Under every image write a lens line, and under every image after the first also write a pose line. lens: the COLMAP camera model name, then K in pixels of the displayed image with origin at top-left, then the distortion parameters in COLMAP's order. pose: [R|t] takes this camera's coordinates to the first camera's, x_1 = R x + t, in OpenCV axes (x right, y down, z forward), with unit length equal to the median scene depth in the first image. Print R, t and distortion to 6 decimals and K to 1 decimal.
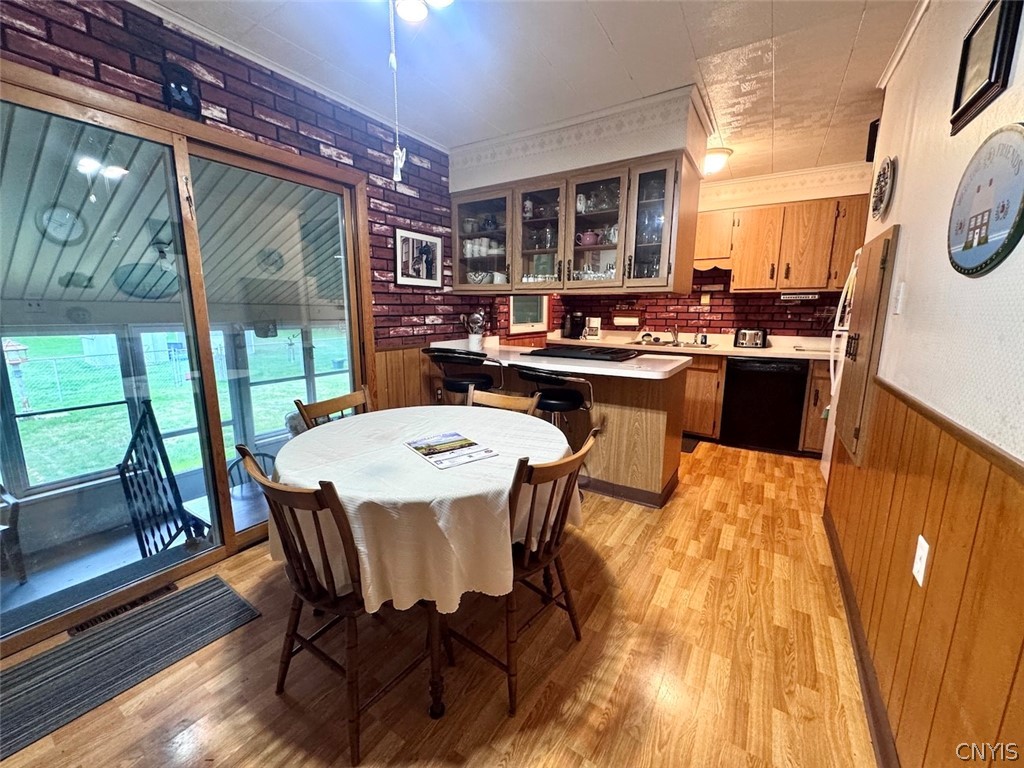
lens RADIAL K [[403.3, 0, 518.8], [0, 403.3, 380.1], [0, 0, 1]] dist [-0.003294, 0.000445]
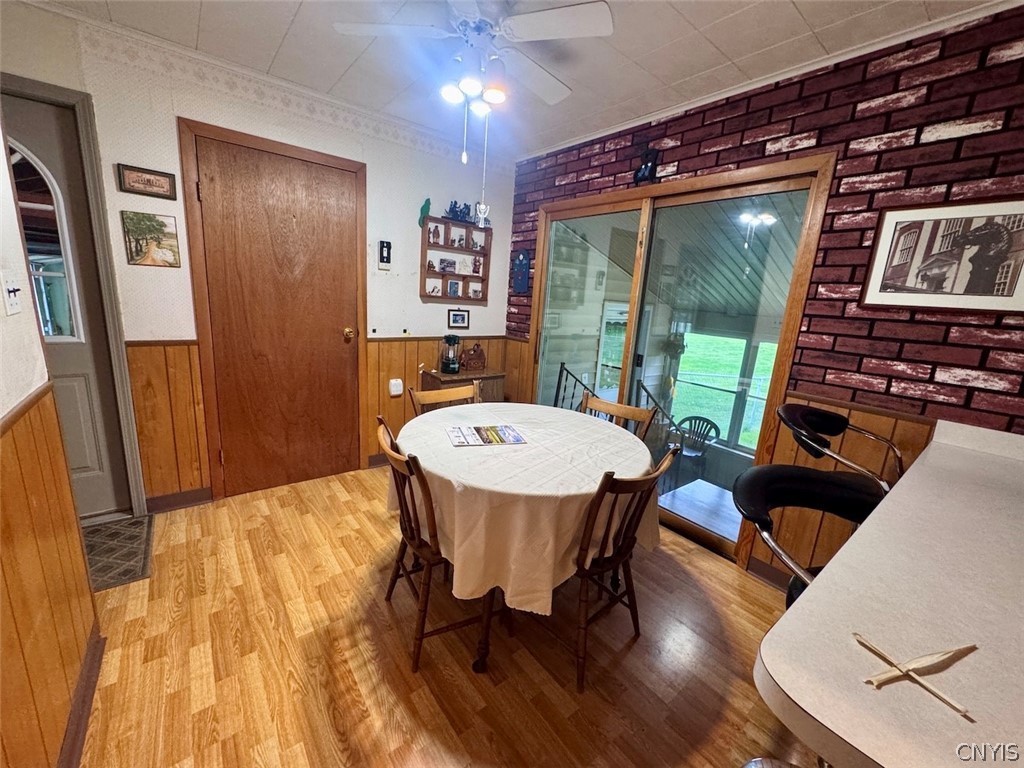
lens RADIAL K [[403.3, 0, 519.3], [0, 403.3, 381.0], [0, 0, 1]] dist [-0.003294, 0.000445]
pose [[-0.325626, 0.179027, -0.928395, 0.433807], [-0.228020, 0.938059, 0.260867, -0.157254], [0.917592, 0.296637, -0.264635, 0.669307]]
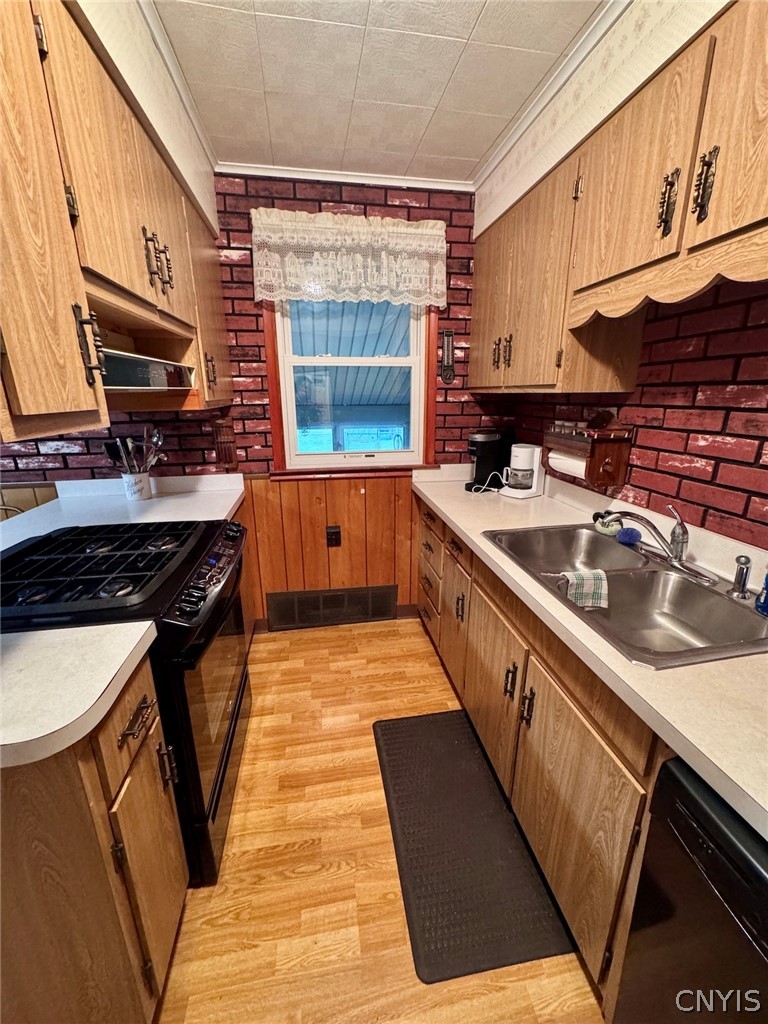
lens RADIAL K [[403.3, 0, 389.2], [0, 403.3, 511.1], [0, 0, 1]] dist [-0.003294, 0.000445]
pose [[0.669853, 0.200248, -0.714981, 0.688645], [-0.120982, 0.979513, 0.160991, -0.231885], [0.732571, -0.021340, 0.680356, 0.997392]]
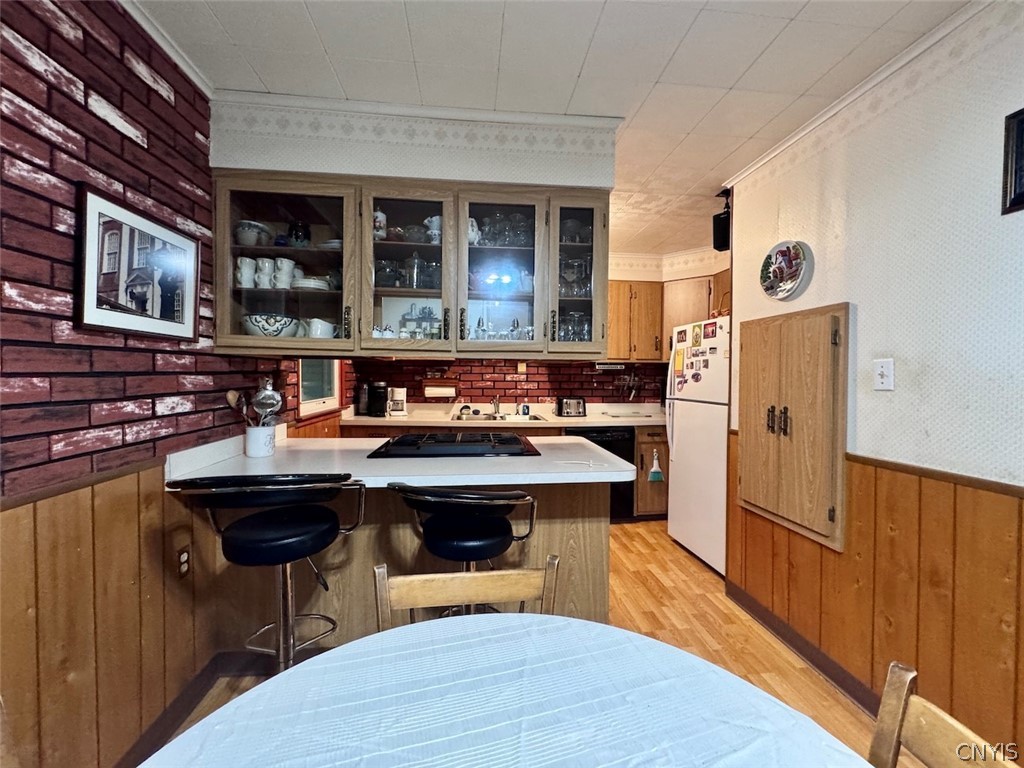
lens RADIAL K [[403.3, 0, 512.1], [0, 403.3, 384.3], [0, 0, 1]] dist [-0.003294, 0.000445]
pose [[0.793315, -0.011912, 0.608695, -0.194189], [0.101256, 0.988465, -0.112623, -0.085118], [-0.600333, 0.150979, 0.785370, 0.411962]]
